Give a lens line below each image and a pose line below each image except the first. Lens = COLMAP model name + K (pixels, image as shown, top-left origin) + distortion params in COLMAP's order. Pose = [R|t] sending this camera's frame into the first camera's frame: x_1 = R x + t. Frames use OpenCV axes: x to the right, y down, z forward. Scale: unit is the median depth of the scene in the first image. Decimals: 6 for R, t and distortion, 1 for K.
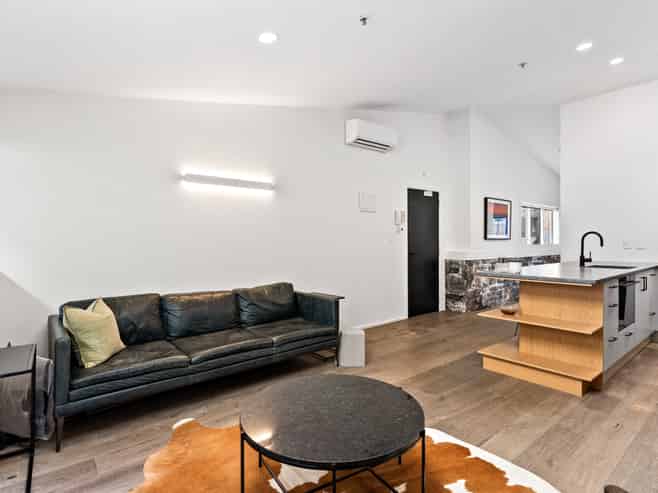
lens RADIAL K [[350.0, 0, 330.1], [0, 350.0, 246.1], [0, 0, 1]] dist [0.003775, 0.000114]
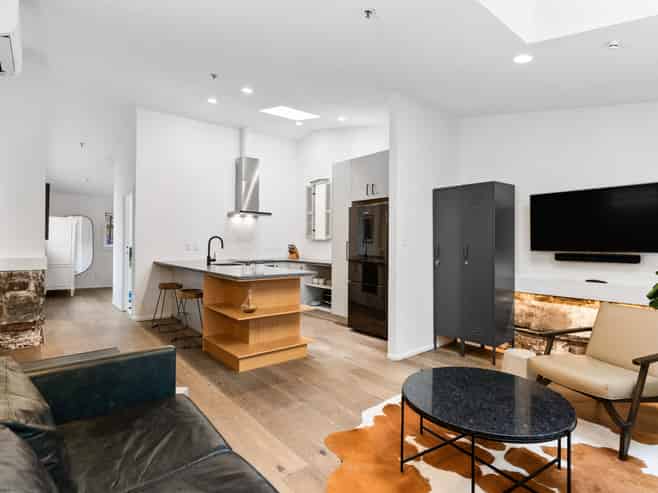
lens RADIAL K [[350.0, 0, 330.1], [0, 350.0, 246.1], [0, 0, 1]] dist [0.003775, 0.000114]
pose [[-0.015666, -0.010203, 0.999825, -0.460640], [0.000886, 0.999947, 0.010218, -0.018944], [-0.999877, 0.001046, -0.015656, 0.613295]]
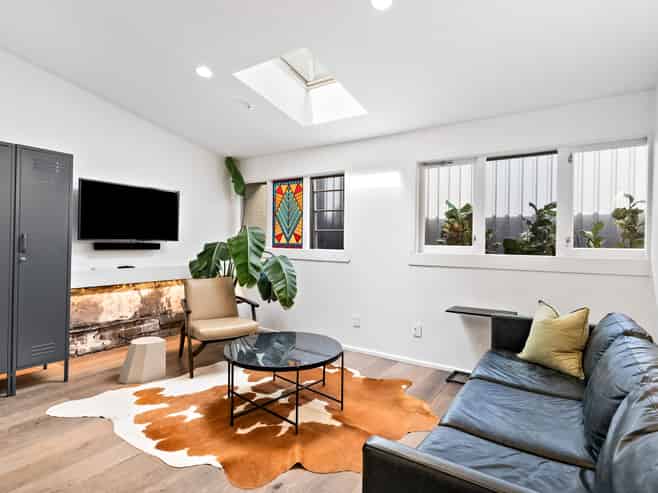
lens RADIAL K [[350.0, 0, 330.1], [0, 350.0, 246.1], [0, 0, 1]] dist [0.003775, 0.000114]
pose [[-0.957766, -0.011246, -0.287330, 0.104983], [-0.015859, 0.999780, 0.013731, -0.004283], [0.287113, 0.017708, -0.957733, 1.022409]]
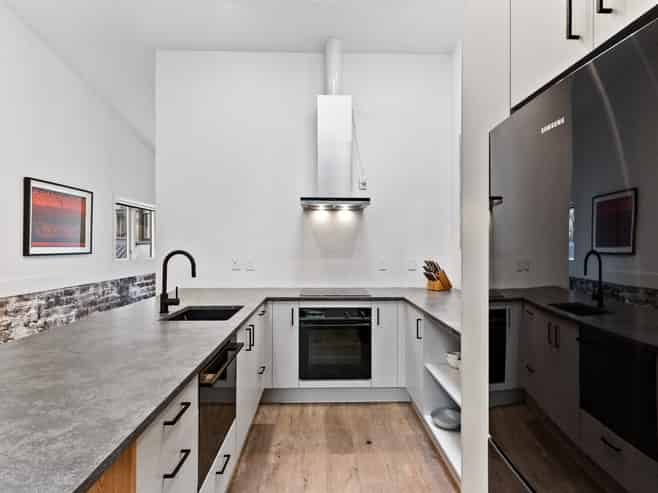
lens RADIAL K [[350.0, 0, 330.1], [0, 350.0, 246.1], [0, 0, 1]] dist [0.003775, 0.000114]
pose [[0.598476, 0.001885, 0.801138, 0.438921], [0.006679, 0.999951, -0.007342, -0.041208], [-0.801113, 0.009745, 0.598434, 0.470837]]
